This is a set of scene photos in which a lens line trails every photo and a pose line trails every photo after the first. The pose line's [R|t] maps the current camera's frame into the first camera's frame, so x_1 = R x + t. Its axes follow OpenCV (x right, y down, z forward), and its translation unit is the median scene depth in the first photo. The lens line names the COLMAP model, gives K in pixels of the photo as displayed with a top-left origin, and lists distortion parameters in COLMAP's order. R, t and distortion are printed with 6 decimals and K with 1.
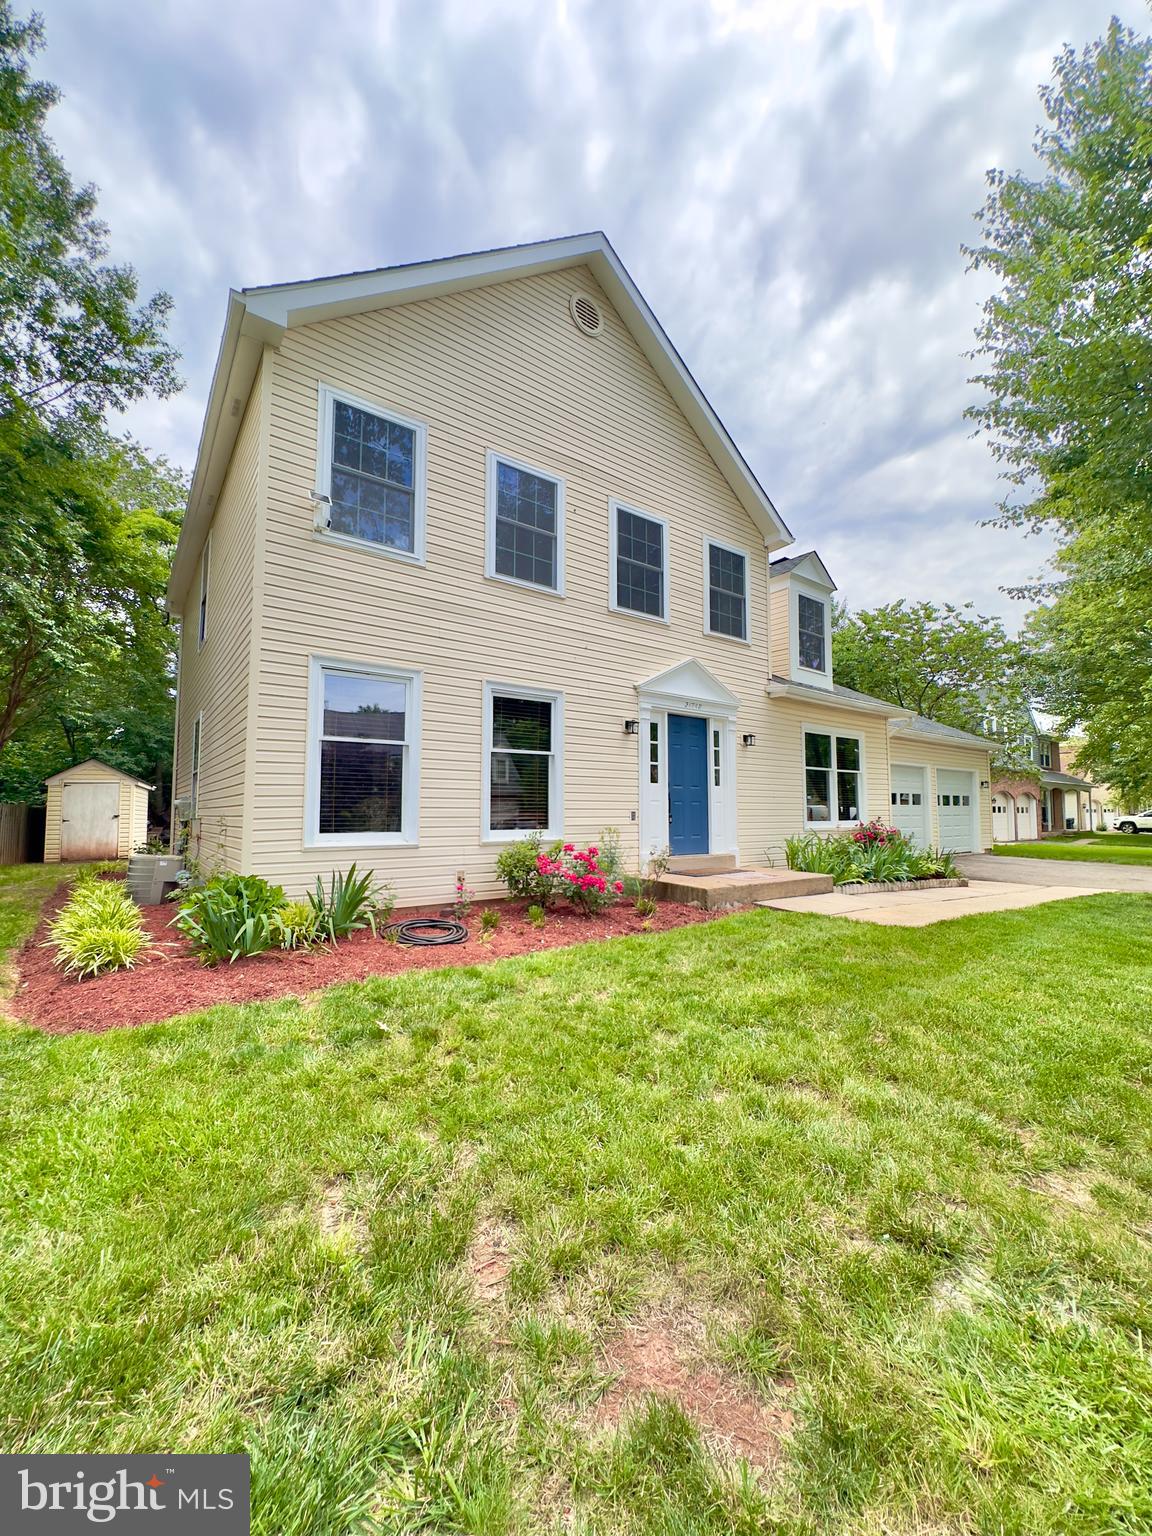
lens RADIAL K [[615.7, 0, 576.0], [0, 615.7, 768.0], [0, 0, 1]] dist [-0.002096, -0.000465]
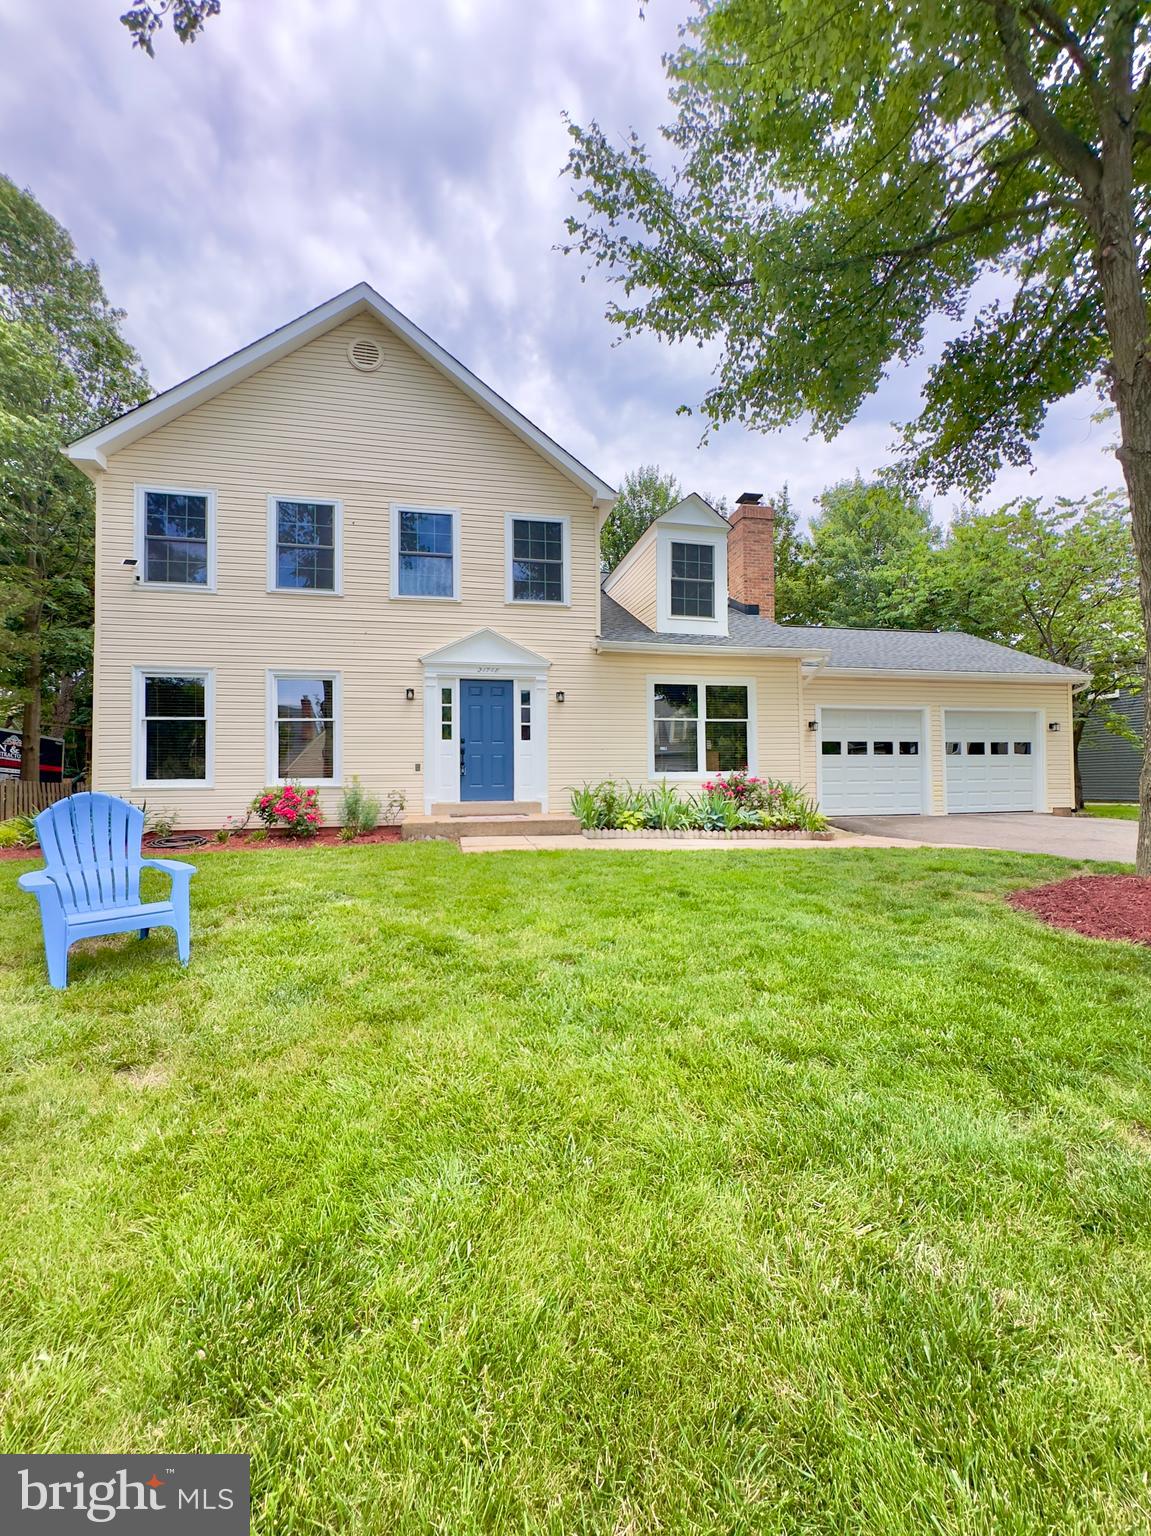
lens RADIAL K [[635.5, 0, 575.5], [0, 635.5, 768.0], [0, 0, 1]] dist [-0.002468, 0.000205]
pose [[0.908629, -0.018981, -0.417174, 0.781306], [0.041194, 0.998168, 0.044307, 0.031755], [0.415569, -0.057444, 0.907746, -0.005569]]
